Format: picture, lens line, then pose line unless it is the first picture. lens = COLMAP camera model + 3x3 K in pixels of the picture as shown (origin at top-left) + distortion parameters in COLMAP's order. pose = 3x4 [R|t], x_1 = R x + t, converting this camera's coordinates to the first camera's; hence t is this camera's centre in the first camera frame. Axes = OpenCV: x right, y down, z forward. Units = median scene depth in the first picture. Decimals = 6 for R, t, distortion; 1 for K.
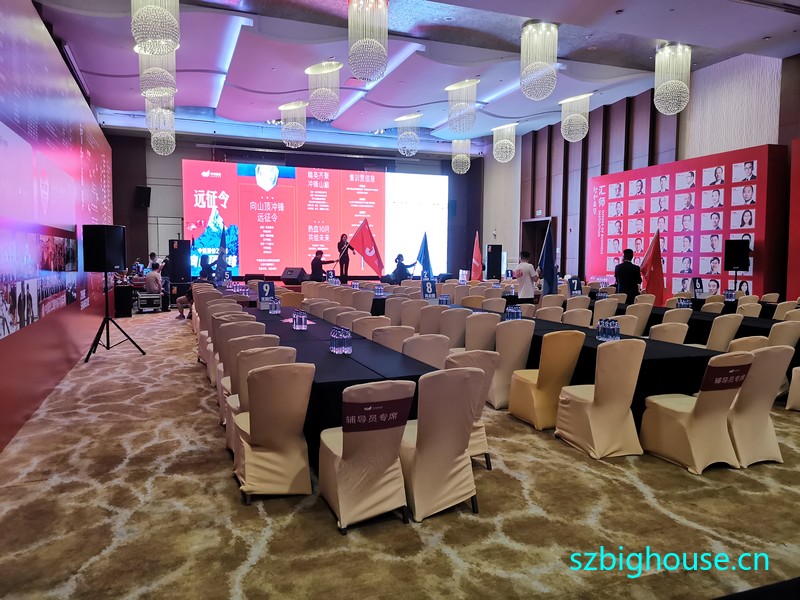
lens RADIAL K [[598.2, 0, 399.8], [0, 598.2, 306.1], [0, 0, 1]] dist [0.091934, -0.120583]
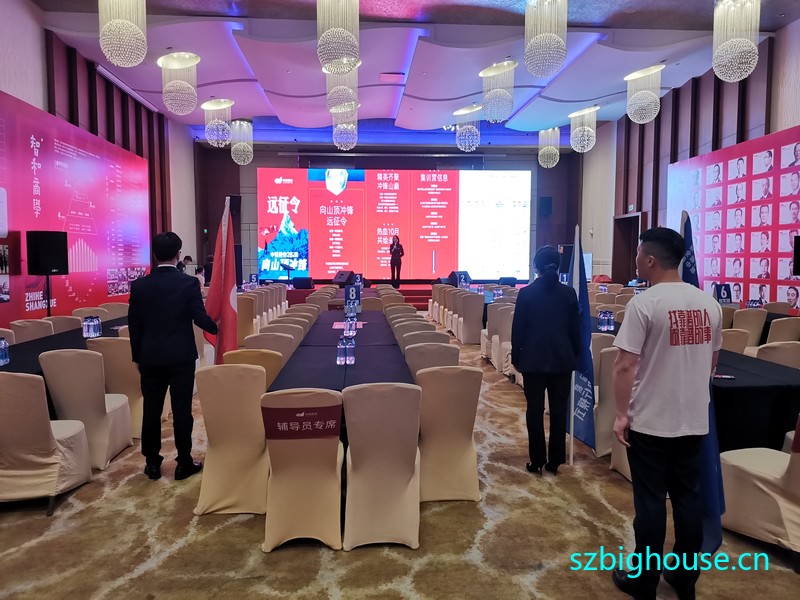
lens RADIAL K [[603.8, 0, 400.0], [0, 603.8, 300.0], [0, 0, 1]] dist [0.084690, -0.098798]
pose [[0.958109, 0.014168, -0.286053, 0.177604], [-0.018723, 0.999738, -0.013194, -0.004713], [0.285791, 0.017998, 0.958123, 0.068097]]
